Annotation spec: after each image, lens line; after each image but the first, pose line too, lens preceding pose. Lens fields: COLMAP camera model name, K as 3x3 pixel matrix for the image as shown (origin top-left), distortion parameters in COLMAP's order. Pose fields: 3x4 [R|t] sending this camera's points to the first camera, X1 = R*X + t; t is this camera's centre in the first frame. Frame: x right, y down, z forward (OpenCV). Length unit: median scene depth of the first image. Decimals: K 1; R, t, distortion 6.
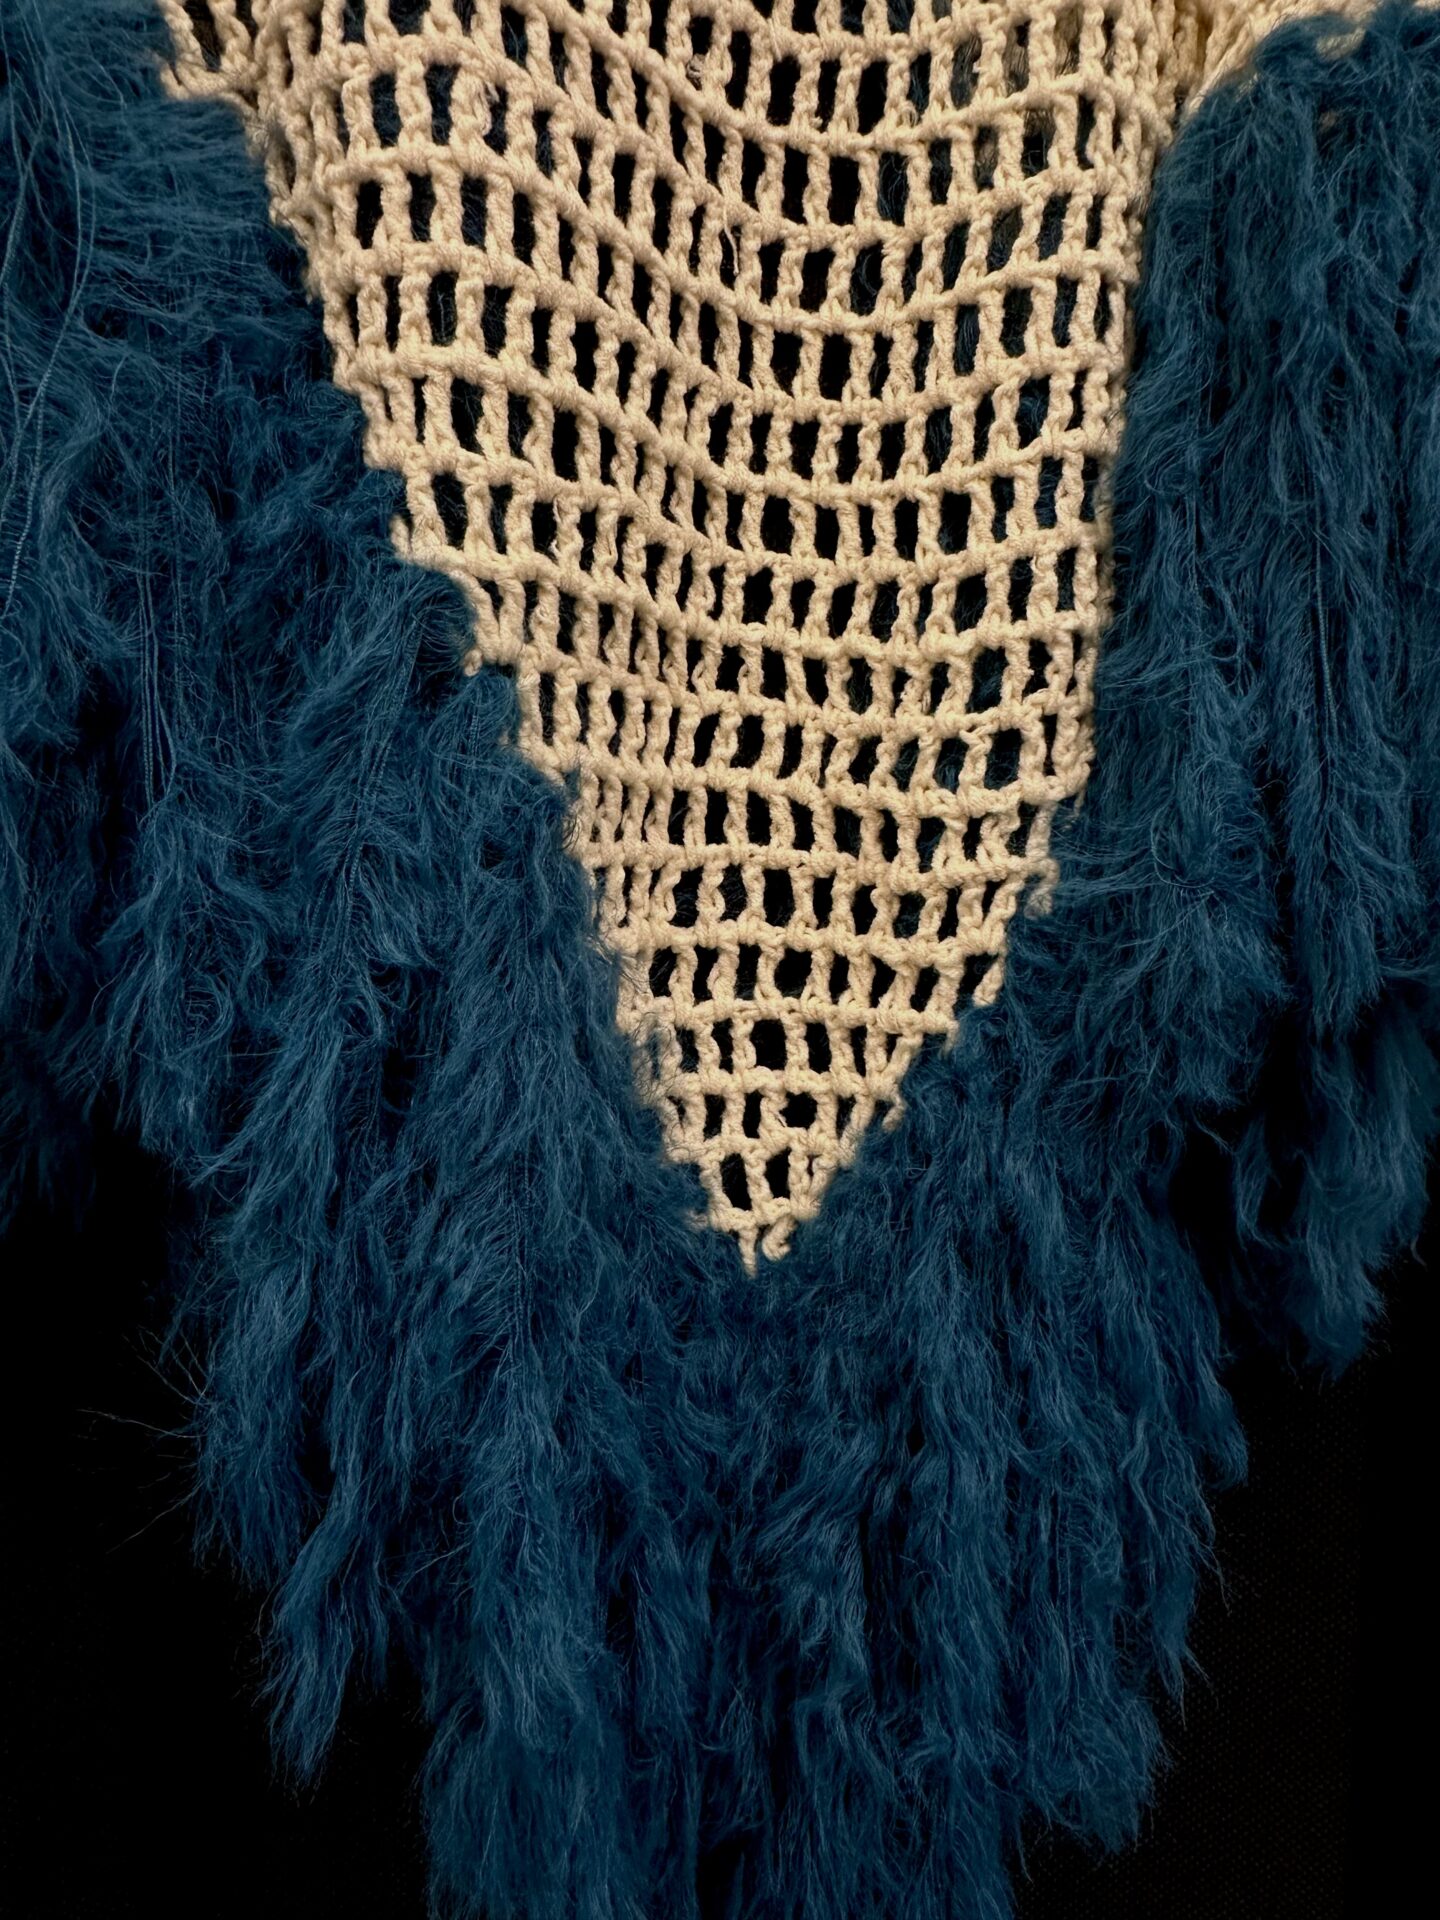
lens RADIAL K [[1399.2, 0, 720.0], [0, 1399.2, 960.0], [0, 0, 1]] dist [-0.002716, 0.003658]
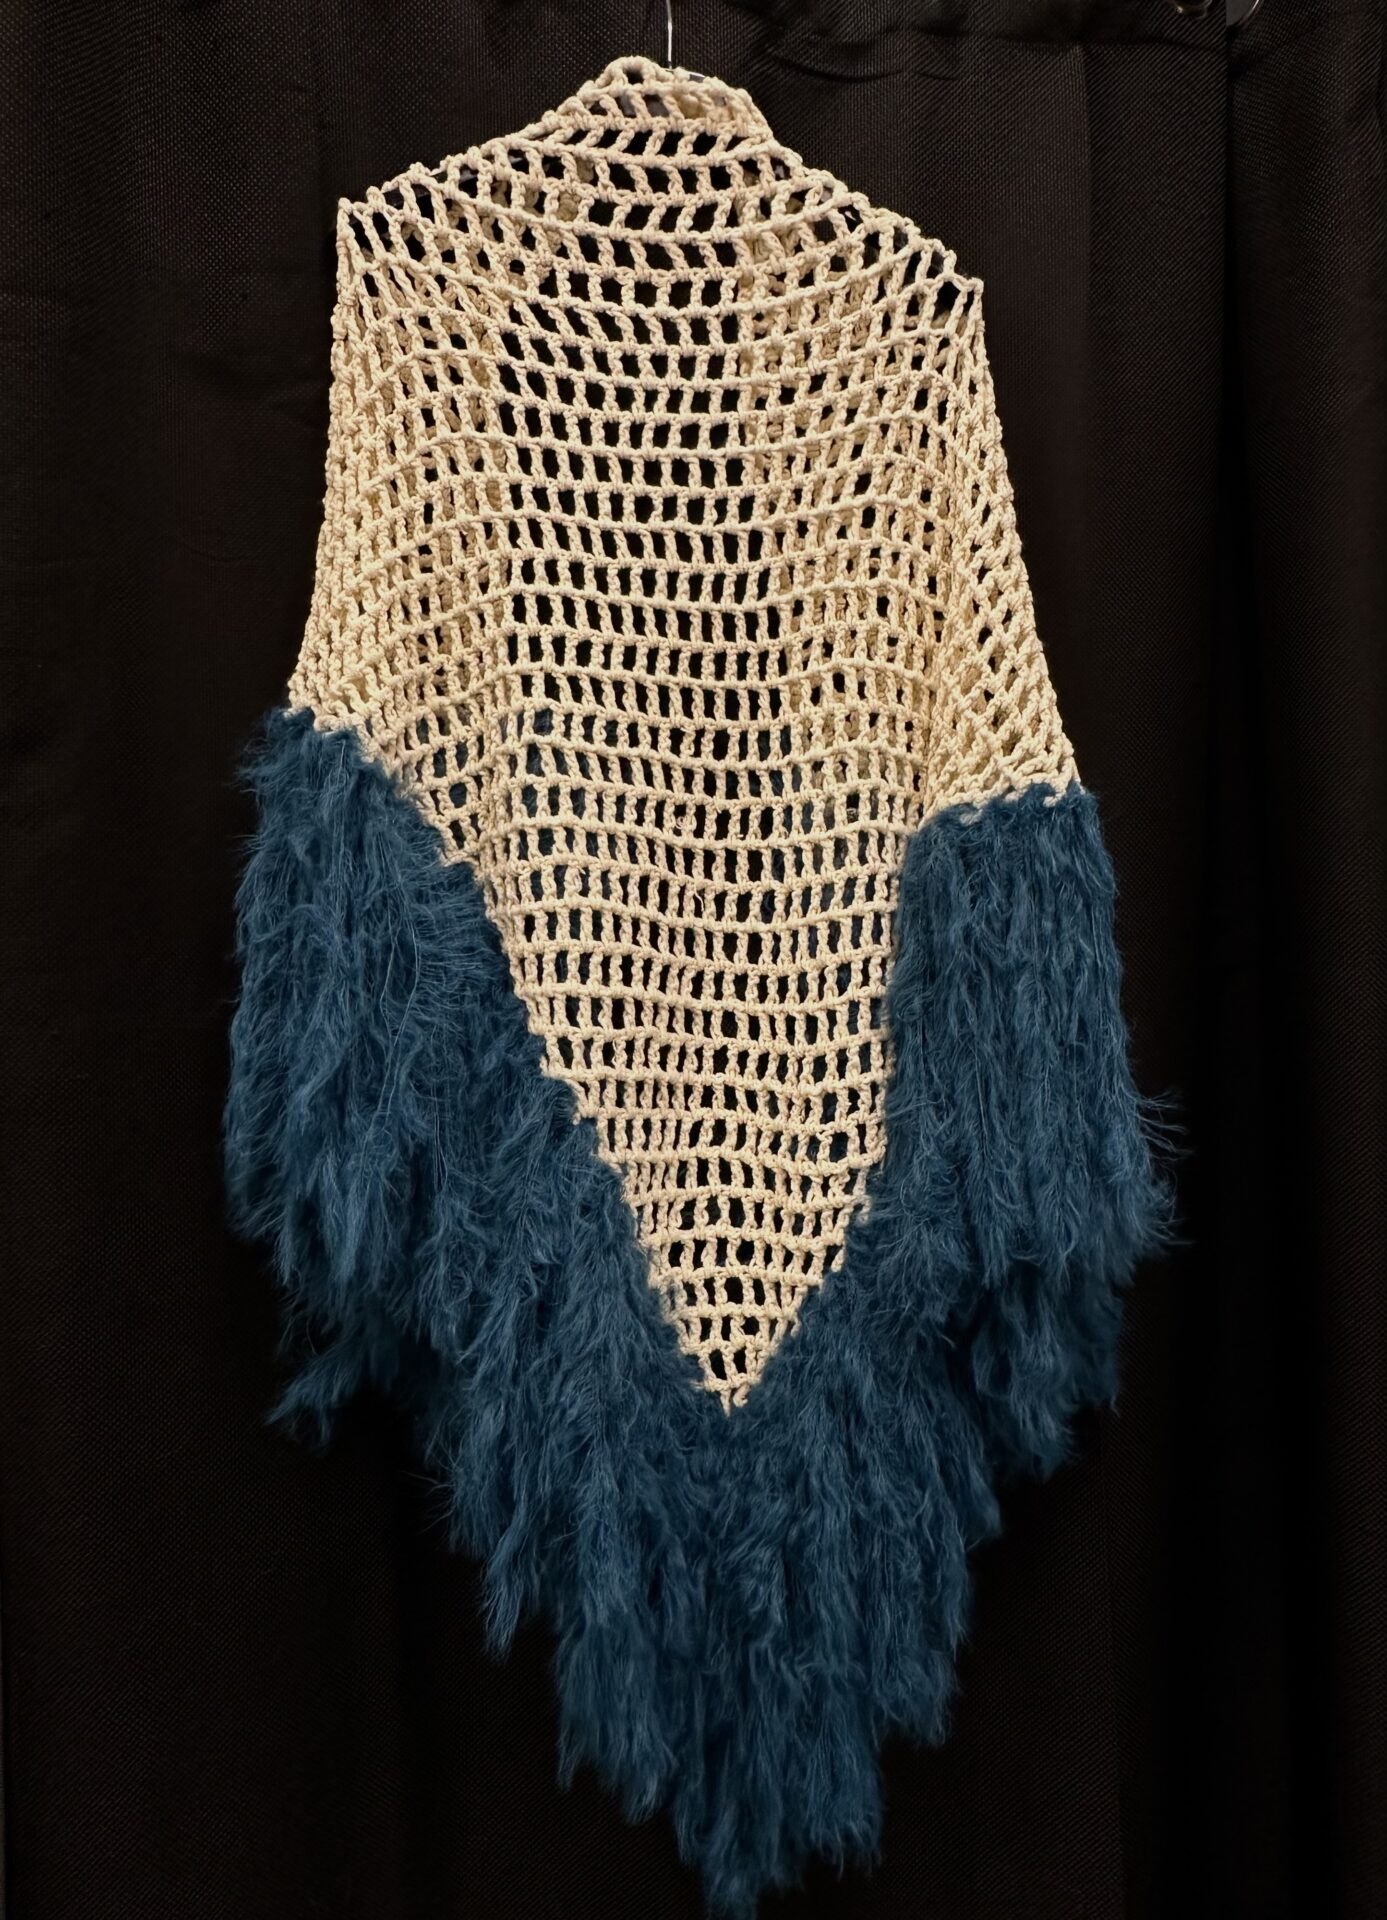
lens RADIAL K [[1366.9, 0, 693.5], [0, 1366.9, 960.0], [0, 0, 1]] dist [-0.008295, -0.000829]
pose [[0.992911, -0.034705, -0.113685, 0.230297], [0.018477, 0.989864, -0.140809, -0.138061], [0.117419, 0.137710, 0.983488, -0.999959]]
